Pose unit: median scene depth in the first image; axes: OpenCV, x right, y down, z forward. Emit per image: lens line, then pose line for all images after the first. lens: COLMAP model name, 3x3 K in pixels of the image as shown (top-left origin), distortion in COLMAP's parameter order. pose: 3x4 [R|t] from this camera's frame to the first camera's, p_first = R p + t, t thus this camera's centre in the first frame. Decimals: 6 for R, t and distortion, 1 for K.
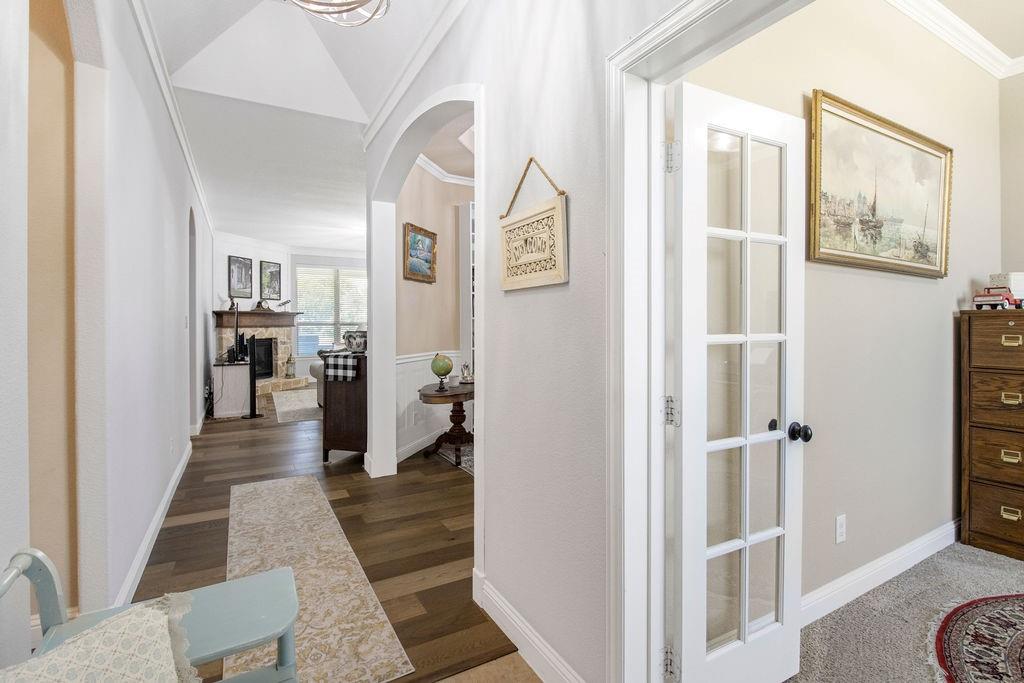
lens RADIAL K [[482.0, 0, 515.3], [0, 482.0, 334.1], [0, 0, 1]] dist [0.001722, -0.002669]
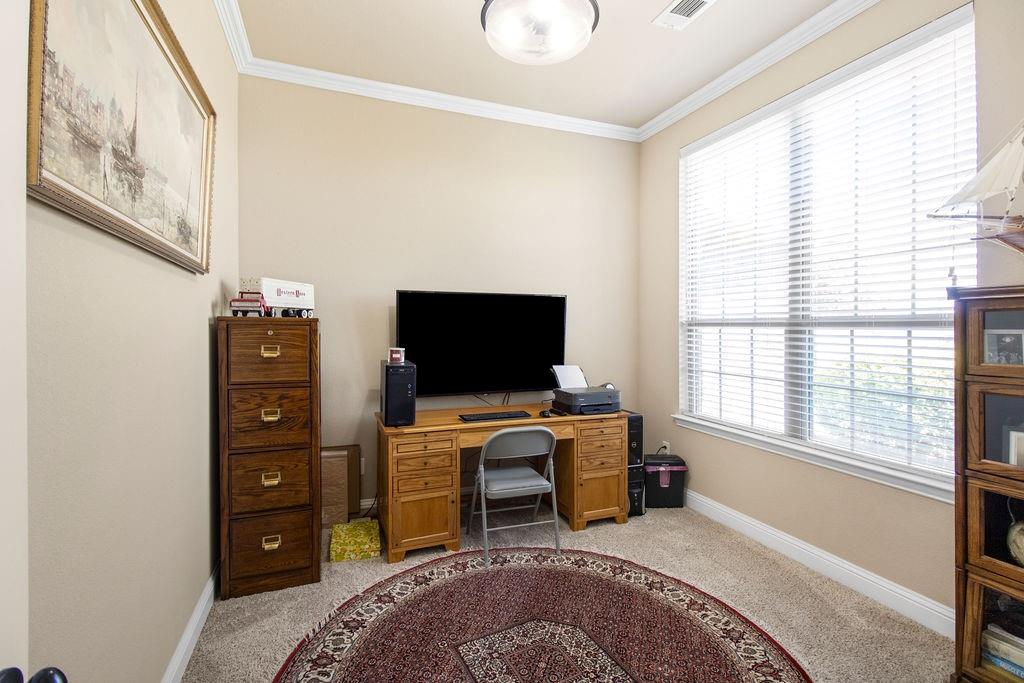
lens RADIAL K [[482.0, 0, 544.9], [0, 482.0, 326.8], [0, 0, 1]] dist [0.001722, -0.002669]
pose [[0.129821, 0.010781, 0.991479, 0.188002], [0.015269, 0.999801, -0.012871, -0.012814], [-0.991420, 0.016810, 0.129630, 0.355914]]
